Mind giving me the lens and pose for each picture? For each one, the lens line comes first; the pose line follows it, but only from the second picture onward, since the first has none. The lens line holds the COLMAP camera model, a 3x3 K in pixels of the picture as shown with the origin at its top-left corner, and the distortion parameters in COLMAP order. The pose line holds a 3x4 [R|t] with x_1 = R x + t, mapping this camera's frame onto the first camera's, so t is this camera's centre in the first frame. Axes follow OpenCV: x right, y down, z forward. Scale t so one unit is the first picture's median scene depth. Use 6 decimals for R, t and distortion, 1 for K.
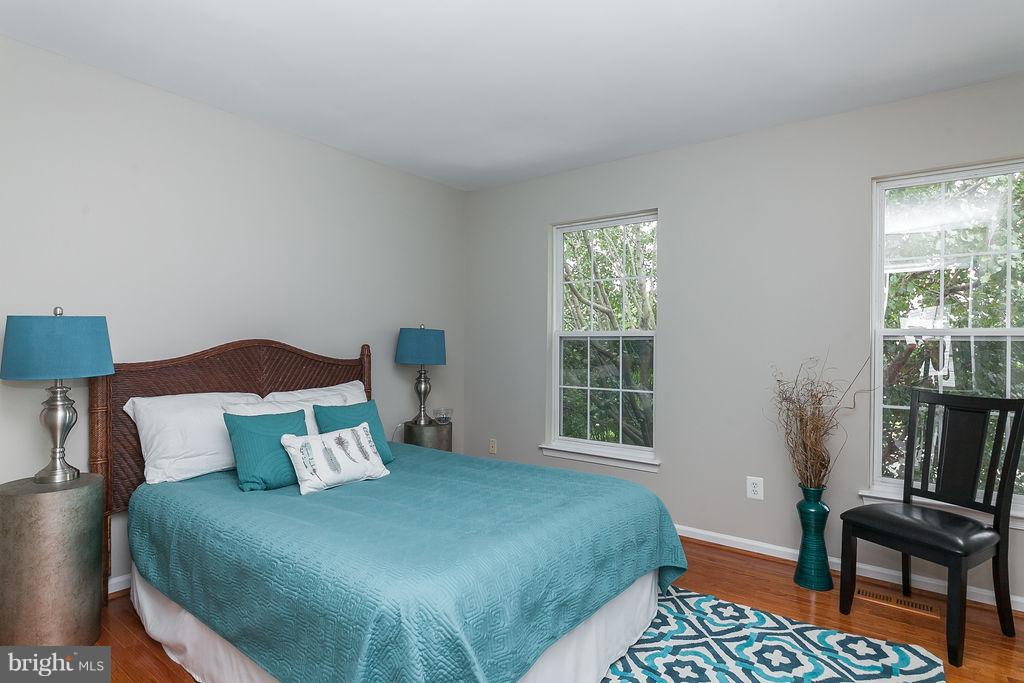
lens RADIAL K [[536.1, 0, 521.9], [0, 536.1, 341.0], [0, 0, 1]] dist [-0.009913, -0.000985]
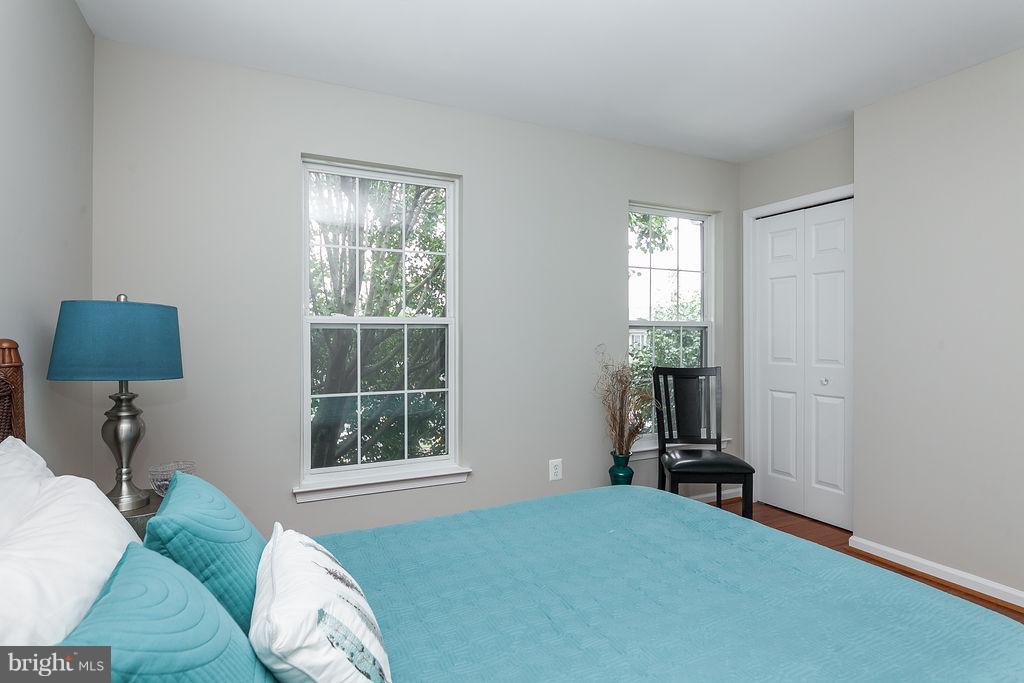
lens RADIAL K [[536.1, 0, 521.9], [0, 536.1, 341.0], [0, 0, 1]] dist [-0.009913, -0.000985]
pose [[0.452041, -0.019246, 0.891790, -0.441877], [-0.002252, 0.999739, 0.022718, -0.001285], [-0.891994, -0.012277, 0.451880, 0.493356]]
